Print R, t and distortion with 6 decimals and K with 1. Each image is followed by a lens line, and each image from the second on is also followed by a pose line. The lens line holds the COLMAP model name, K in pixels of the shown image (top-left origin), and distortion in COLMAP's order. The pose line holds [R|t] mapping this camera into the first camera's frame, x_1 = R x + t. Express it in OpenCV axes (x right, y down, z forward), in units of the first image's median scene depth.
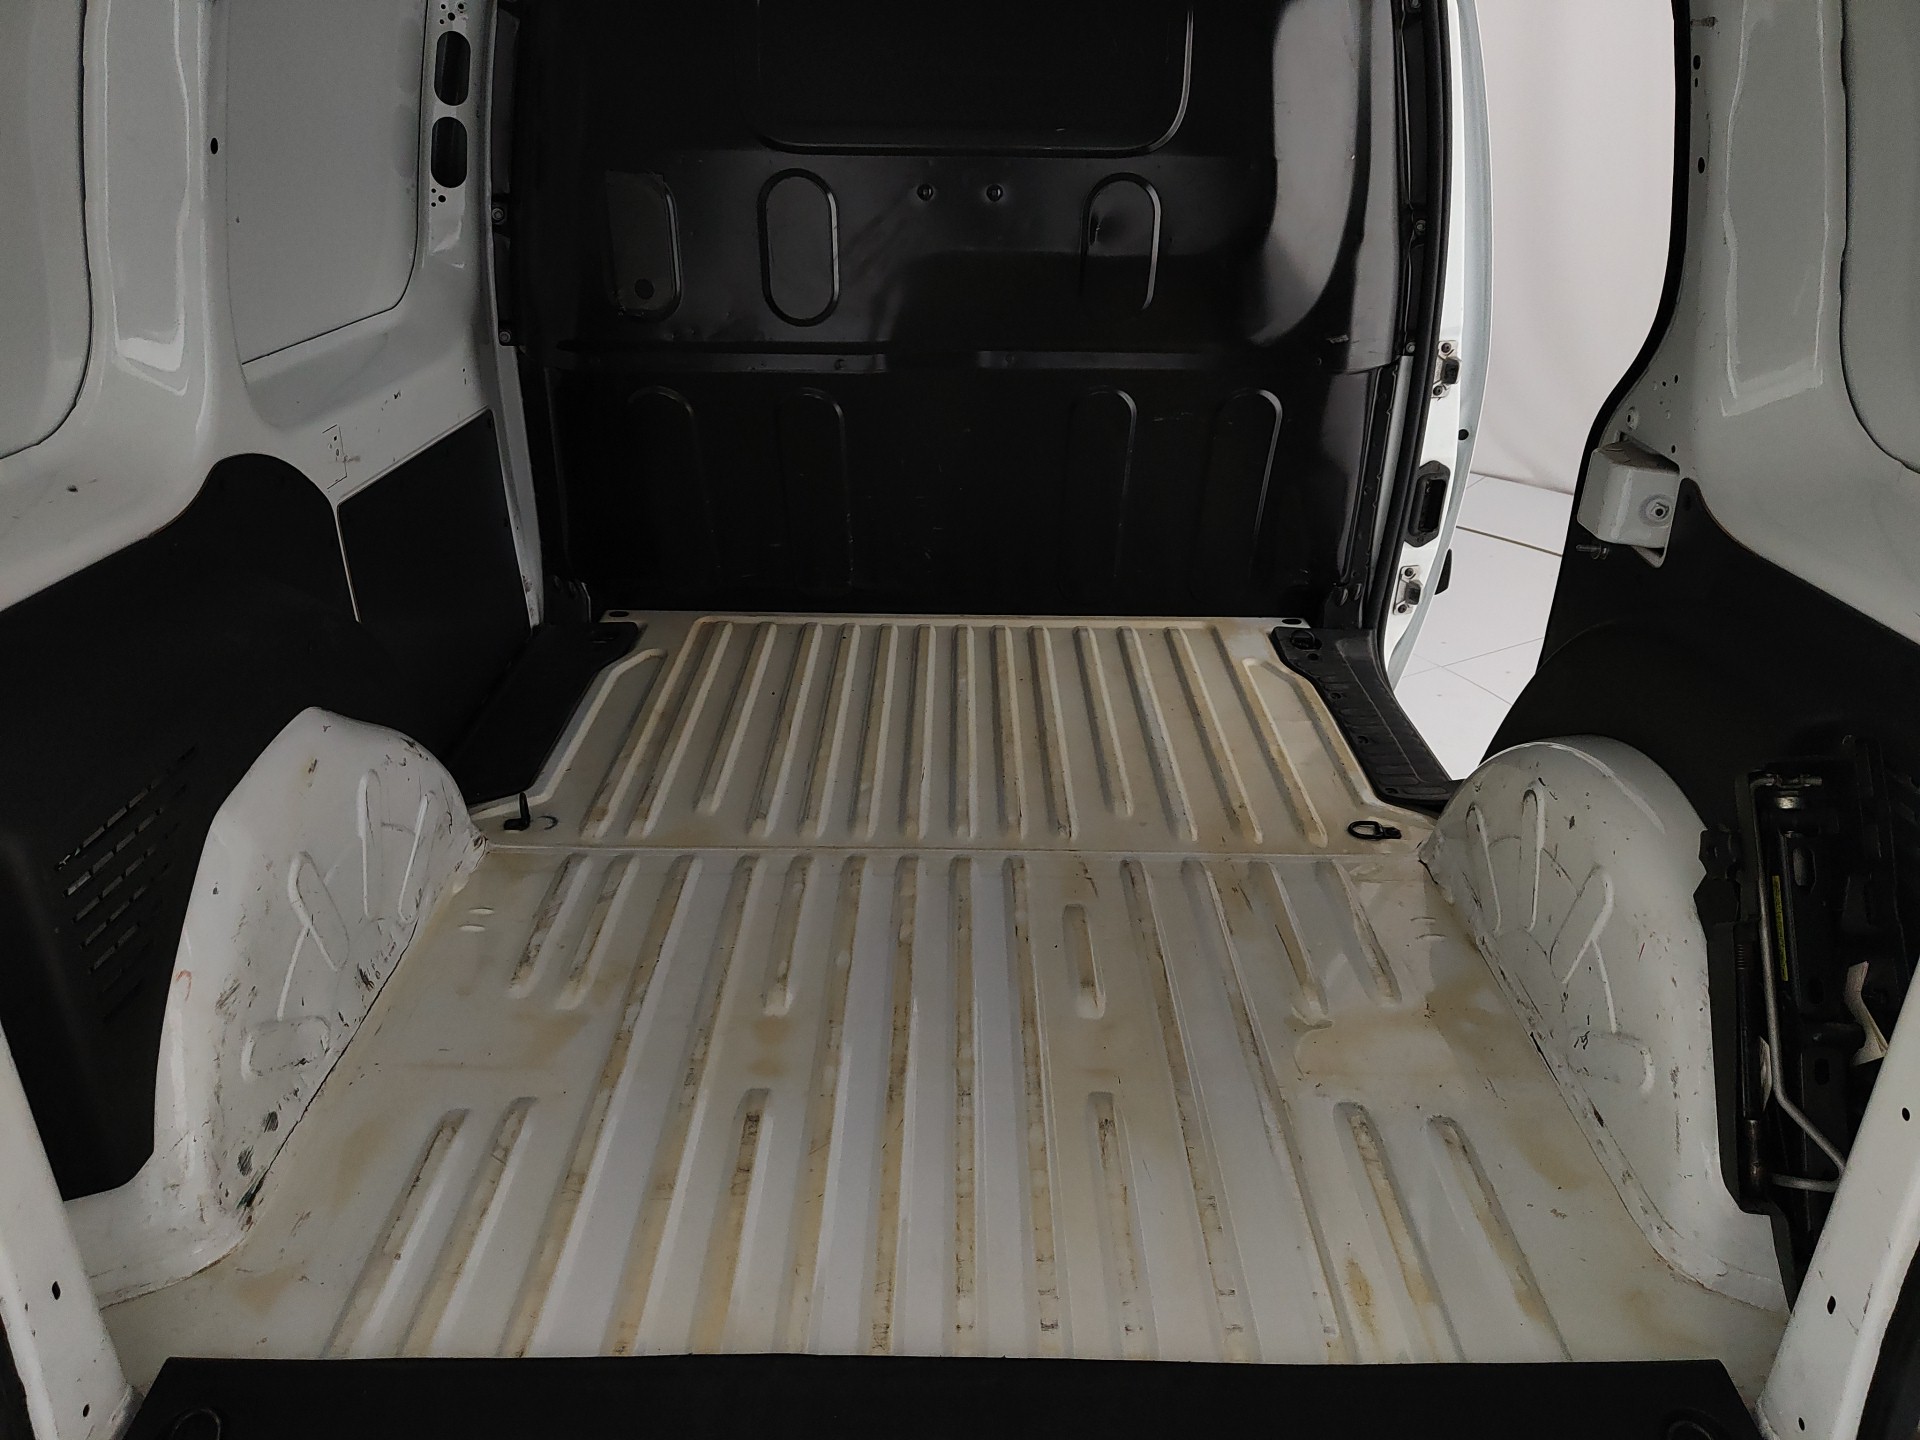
lens RADIAL K [[1335.1, 0, 962.1], [0, 1335.1, 698.9], [0, 0, 1]] dist [0.022757, -0.004480]
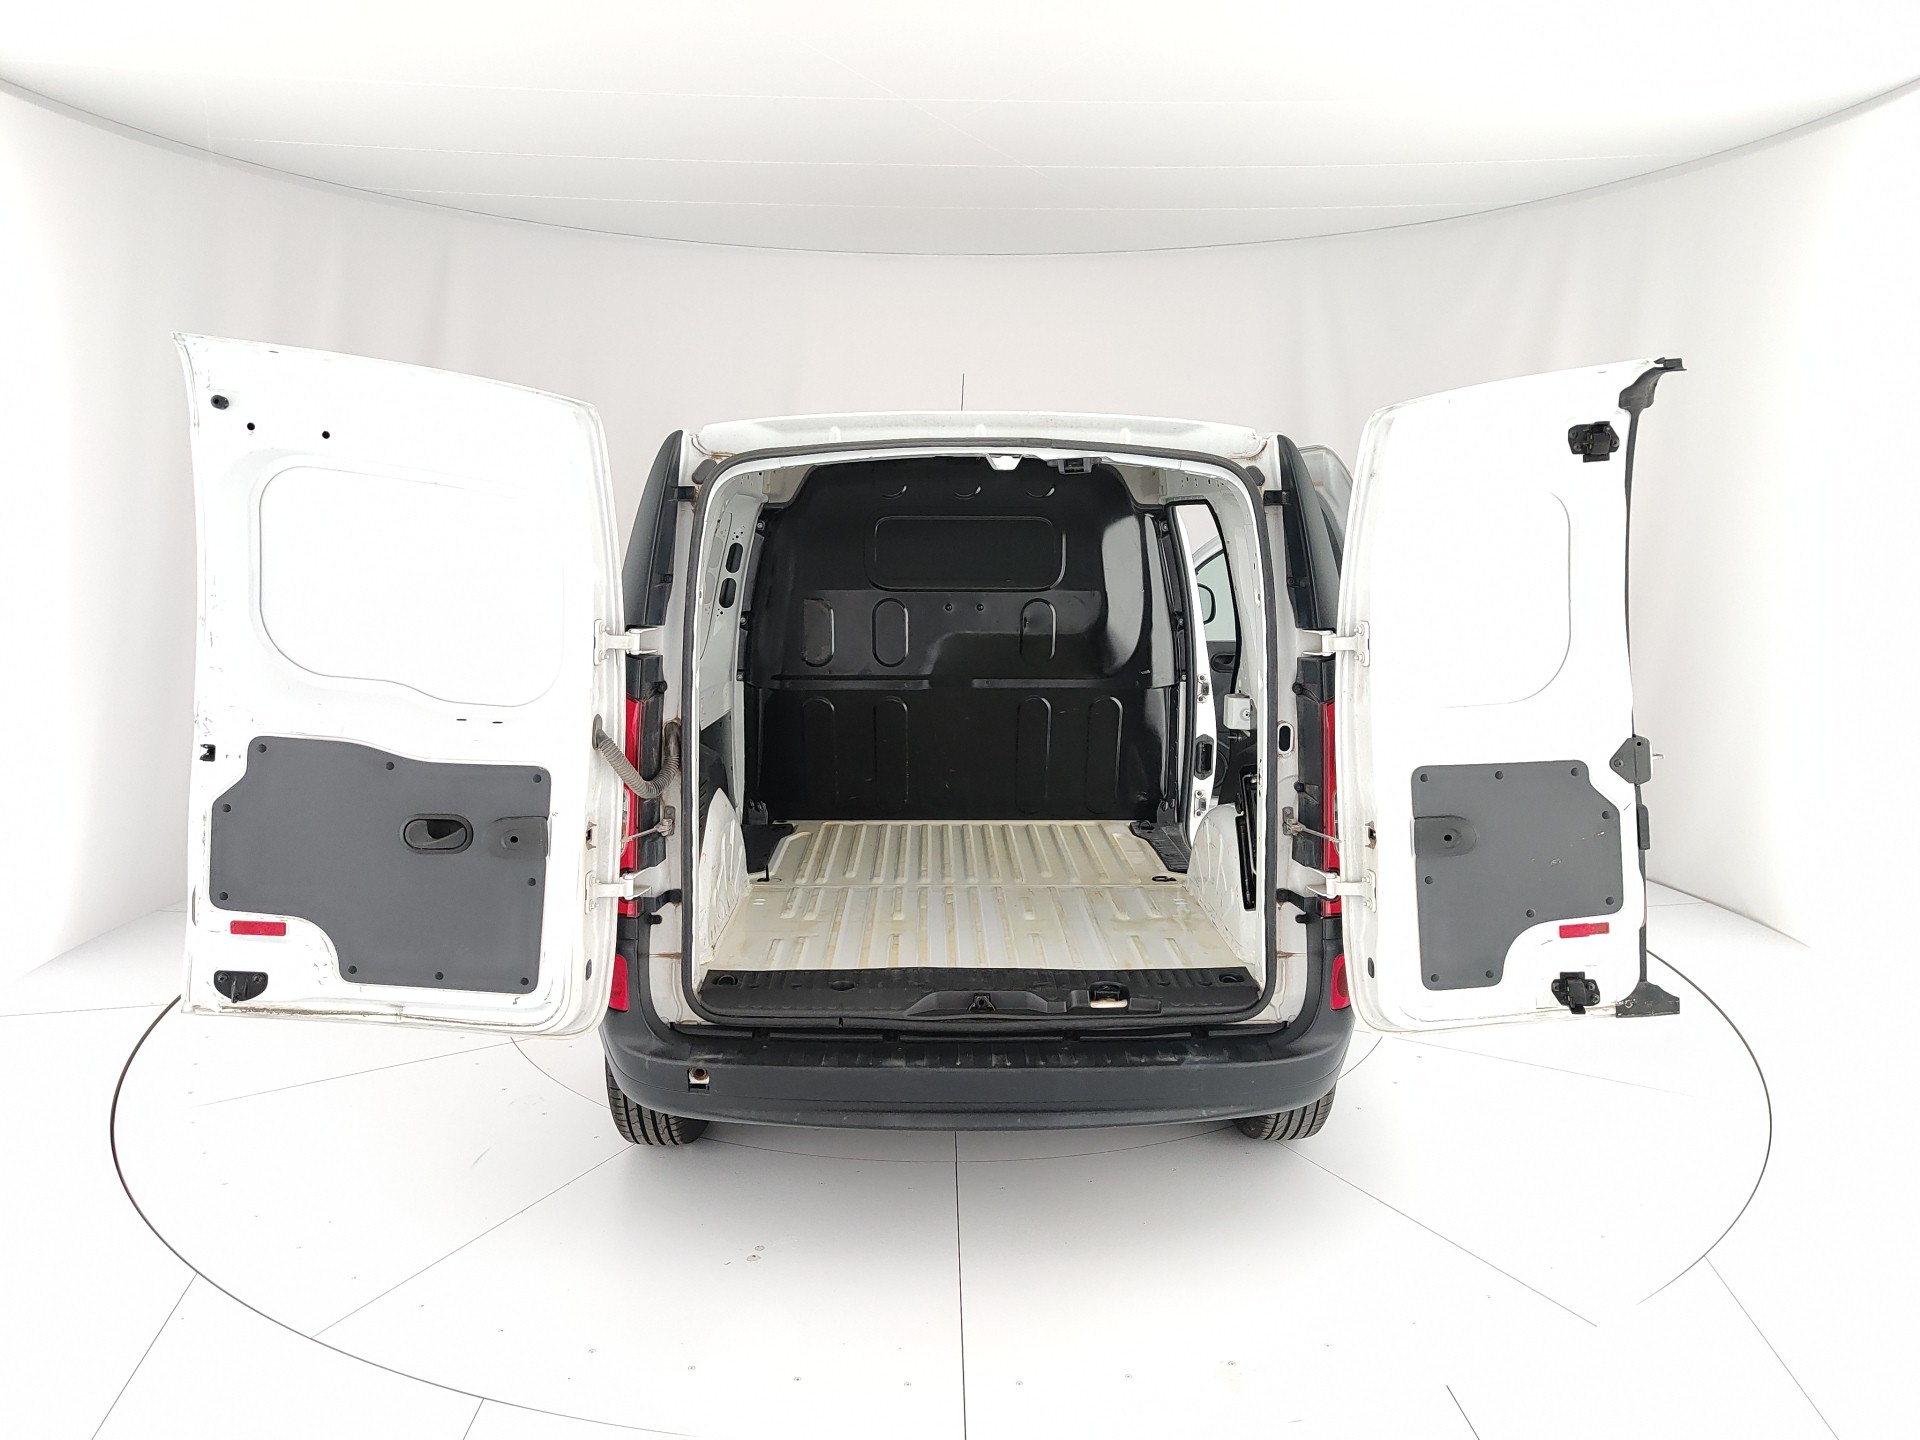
lens RADIAL K [[1384.1, 0, 971.3], [0, 1384.1, 717.8], [0, 0, 1]] dist [0.004453, -0.018116]
pose [[0.999505, -0.011275, 0.029368, -0.053496], [0.019838, 0.950445, -0.310260, 0.461550], [-0.024414, 0.310689, 0.950198, -1.015861]]
